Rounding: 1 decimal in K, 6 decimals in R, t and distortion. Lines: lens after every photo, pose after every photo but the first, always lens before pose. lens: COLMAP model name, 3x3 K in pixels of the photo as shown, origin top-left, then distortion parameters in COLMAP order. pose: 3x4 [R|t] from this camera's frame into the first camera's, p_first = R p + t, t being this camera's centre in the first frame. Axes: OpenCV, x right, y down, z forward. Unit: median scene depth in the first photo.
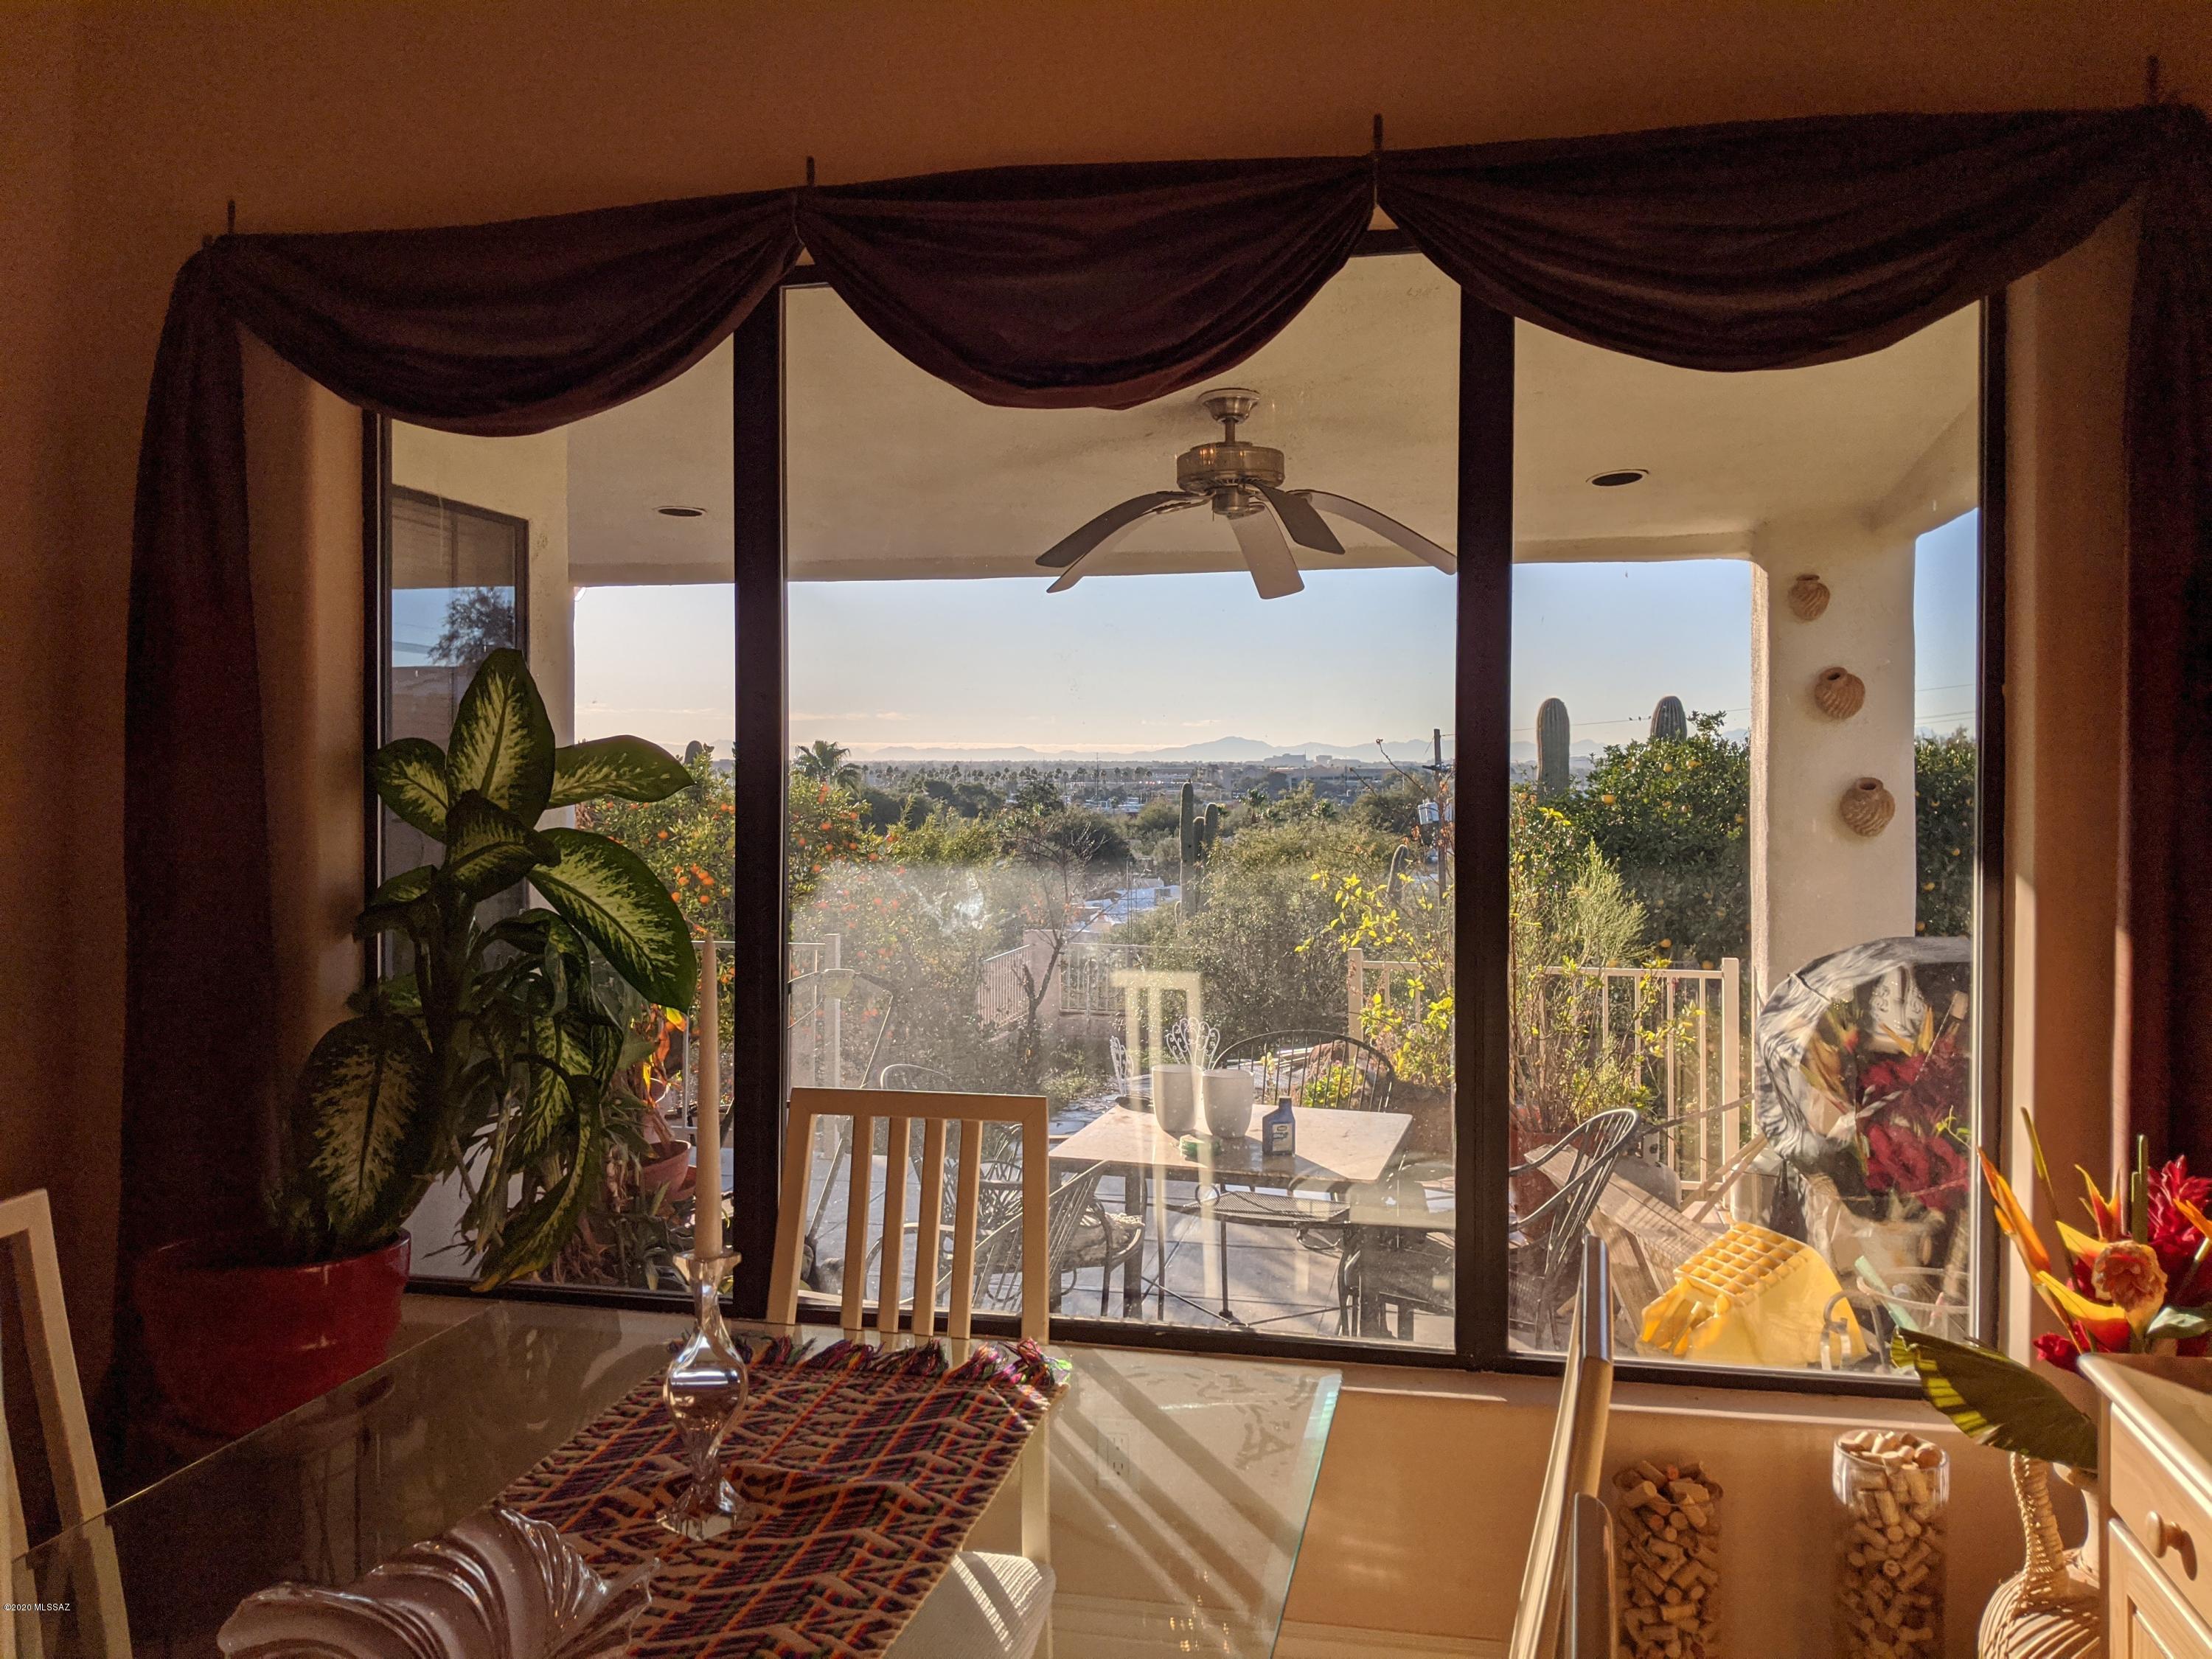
lens RADIAL K [[1772.3, 0, 1099.3], [0, 1772.3, 806.2], [0, 0, 1]] dist [0.050582, -0.087907]
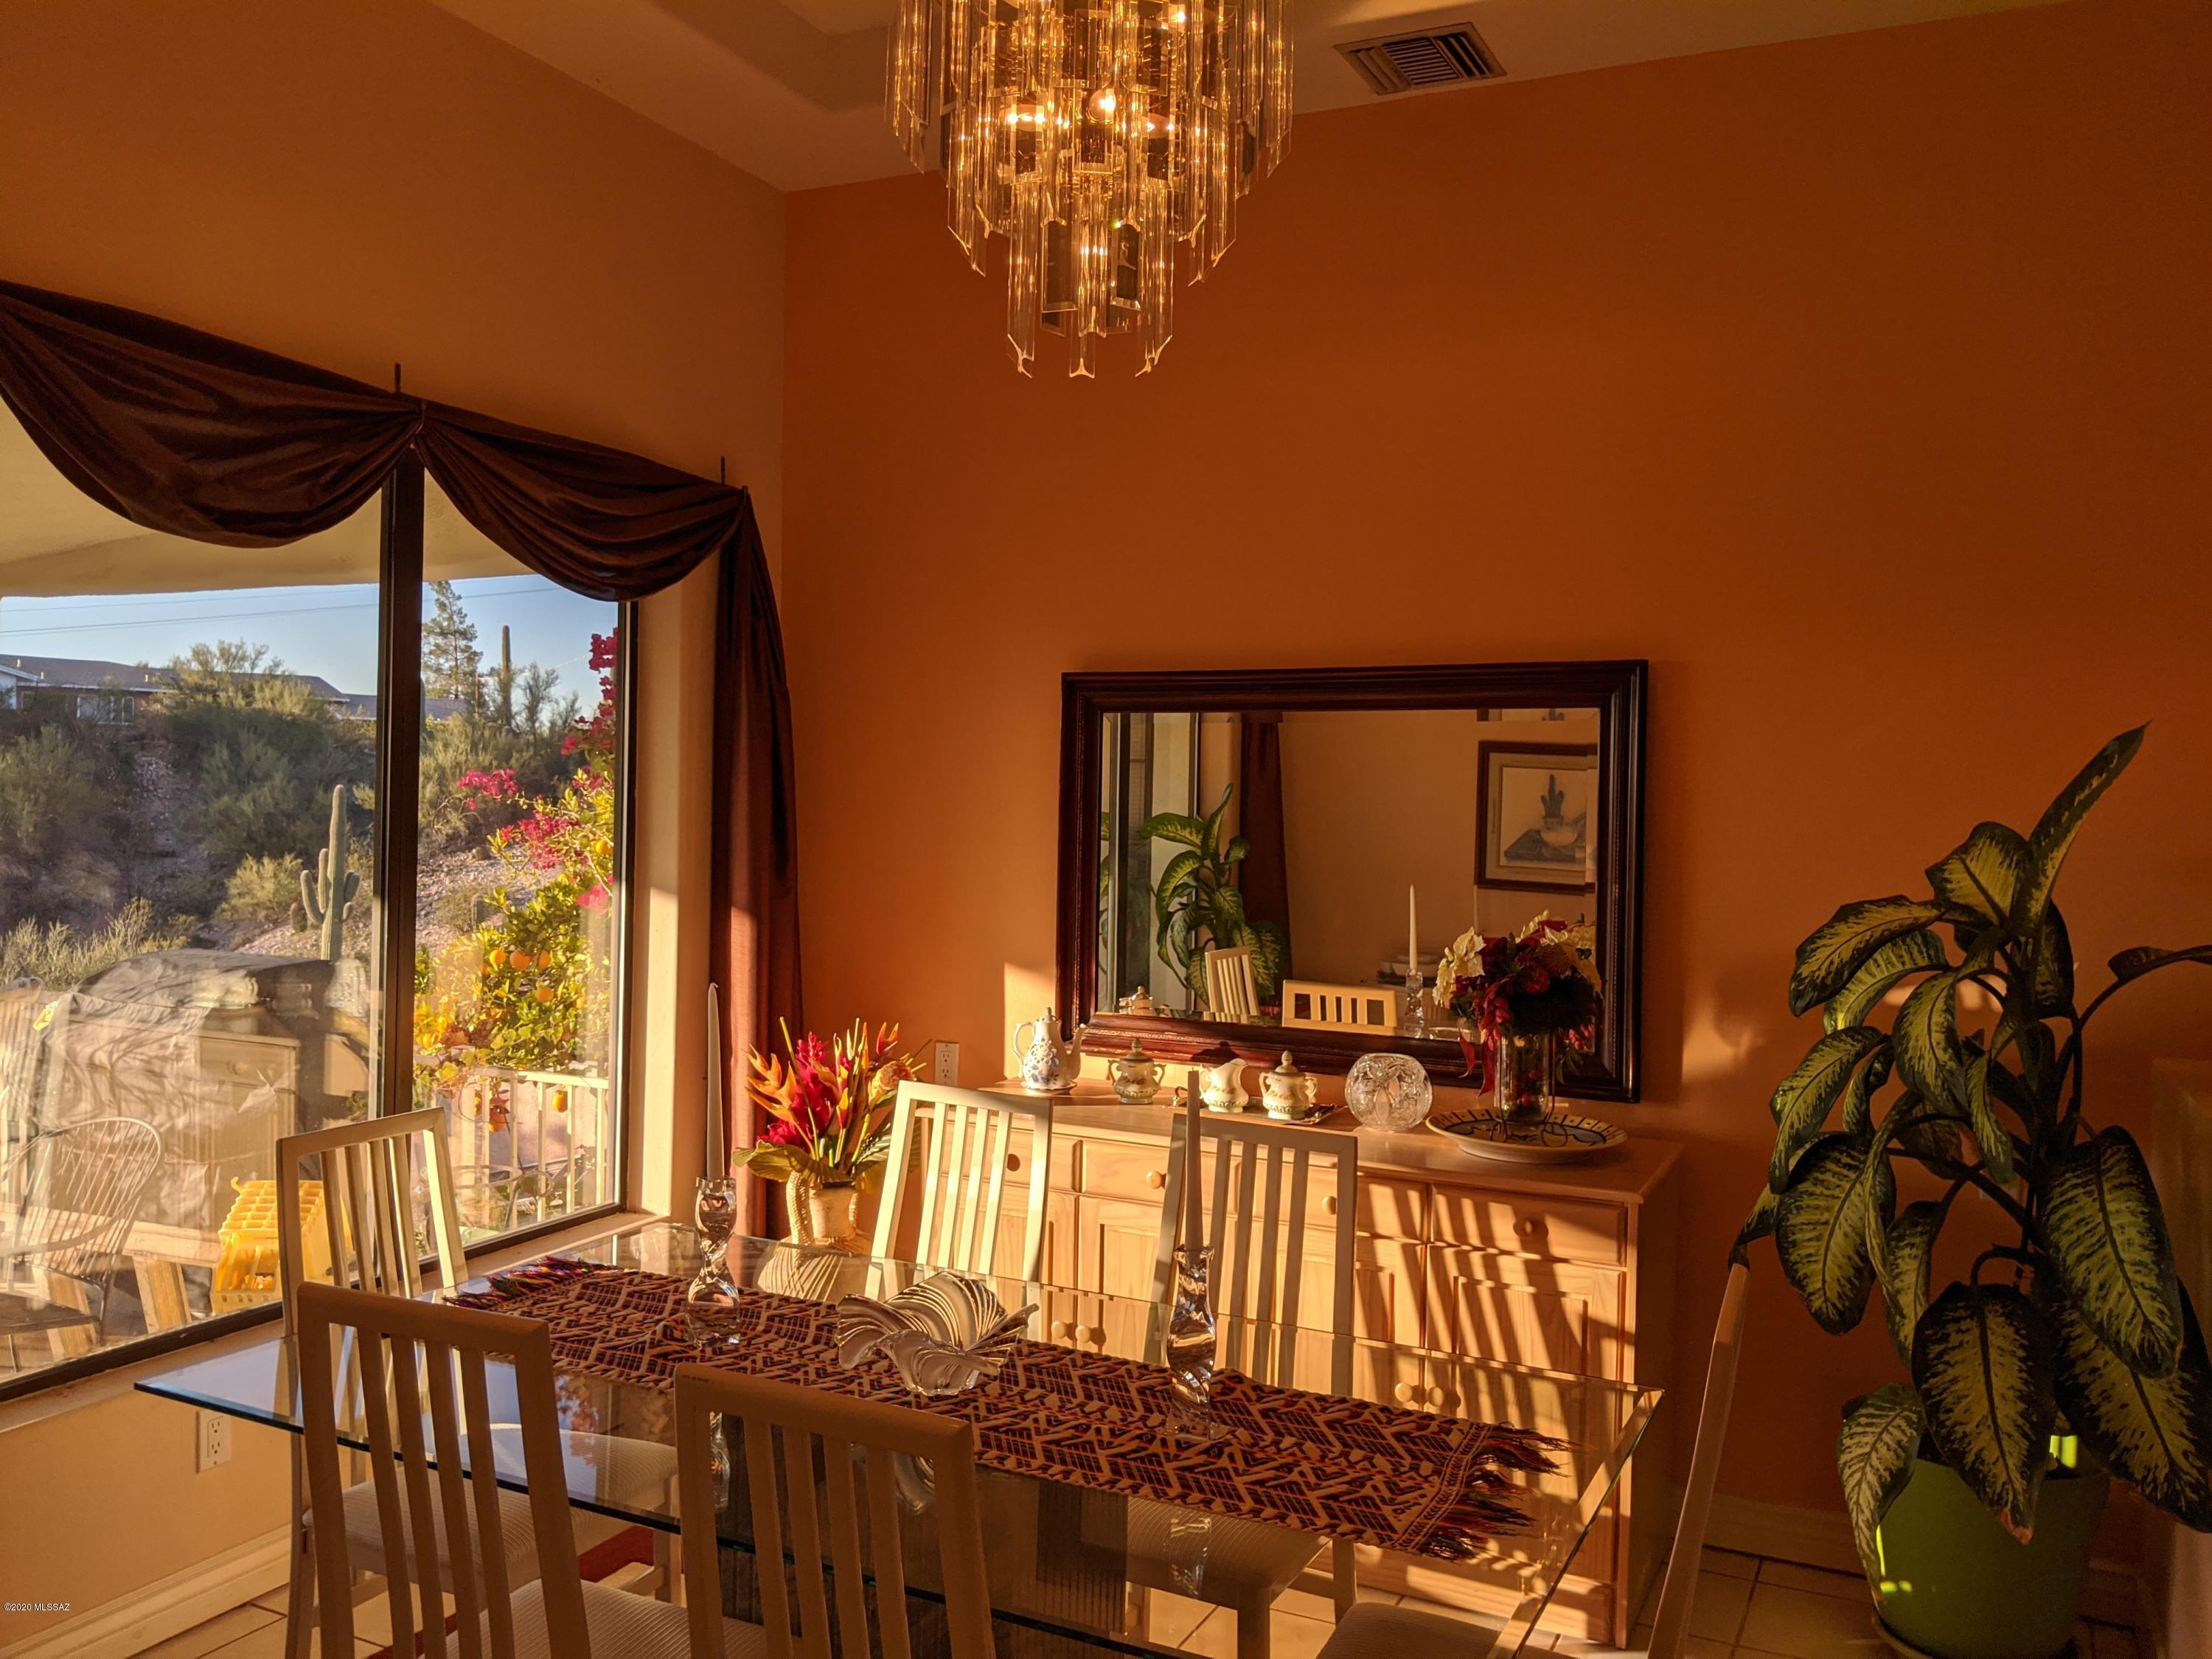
lens RADIAL K [[1772.3, 0, 1116.2], [0, 1772.3, 826.8], [0, 0, 1]] dist [0.050582, -0.087907]
pose [[0.226526, -0.020608, 0.973787, -0.968393], [0.000511, 0.999779, 0.021040, -0.061308], [-0.974005, -0.004268, 0.226486, 0.146482]]
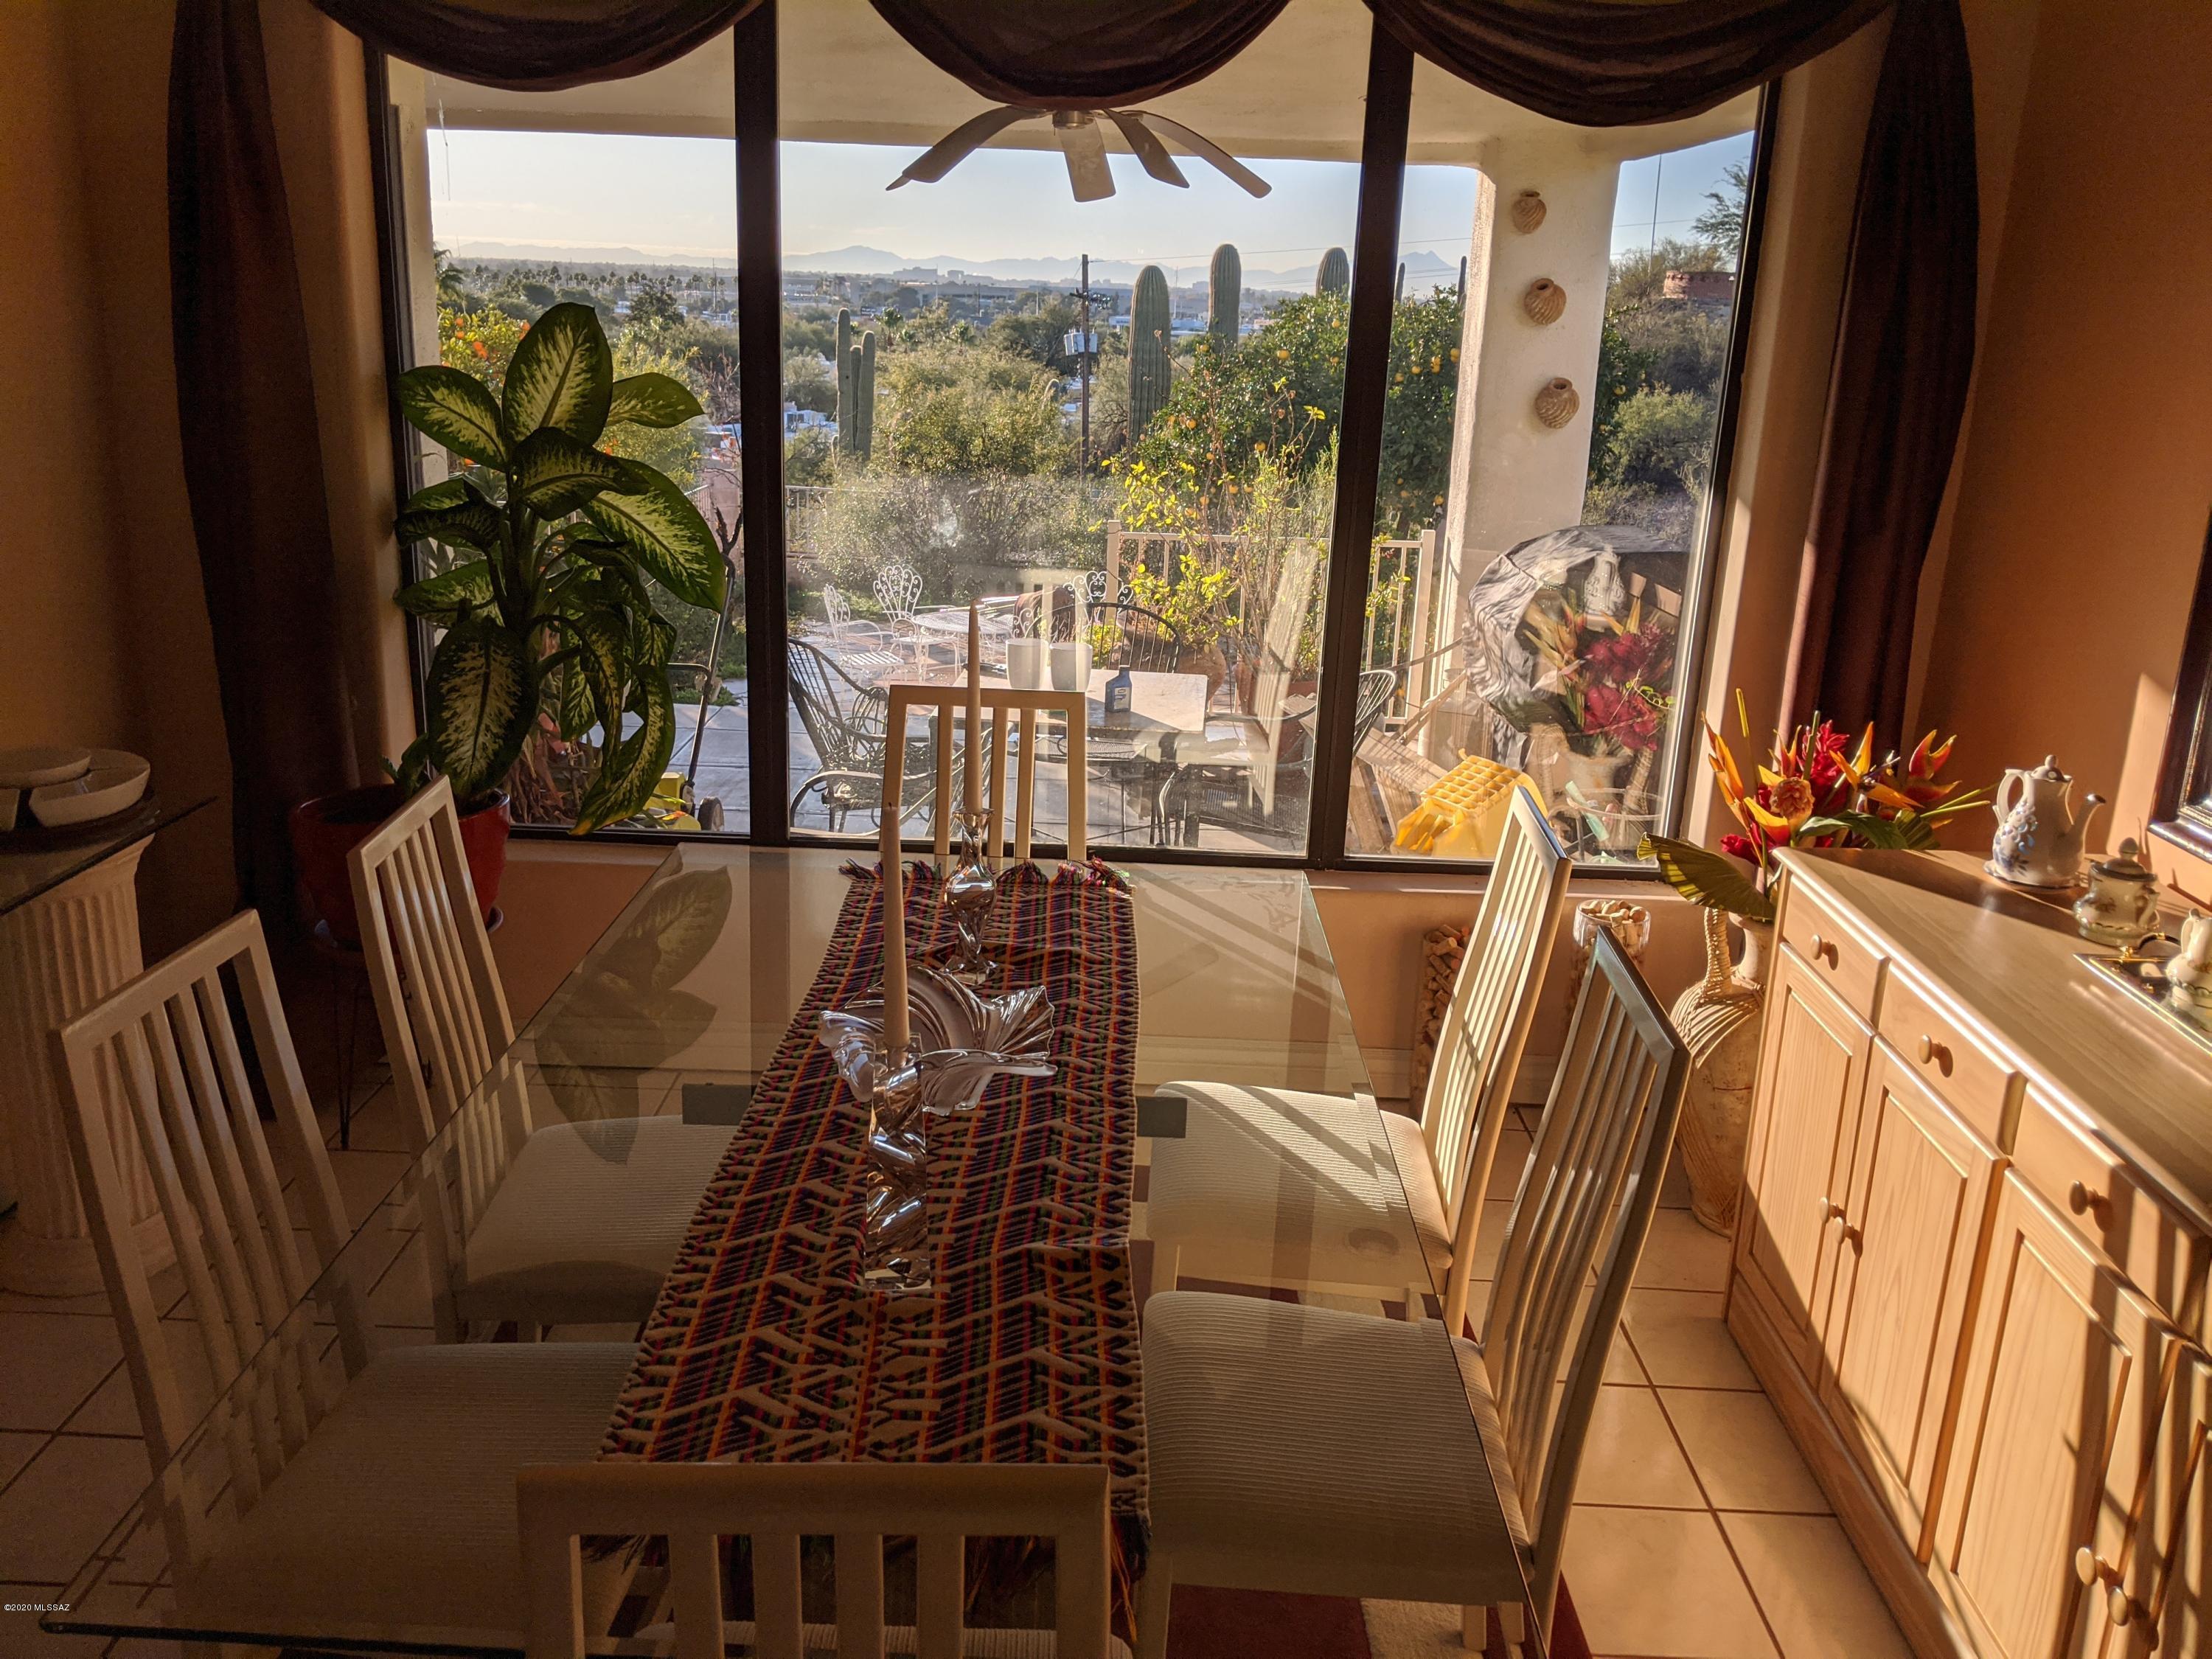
lens RADIAL K [[1772.3, 0, 1106.8], [0, 1772.3, 817.5], [0, 0, 1]] dist [0.050582, -0.087907]
pose [[0.978370, -0.025420, 0.205293, -0.232285], [-0.030121, 0.964337, 0.262957, -0.078795], [-0.204656, -0.263453, 0.942713, -0.248561]]
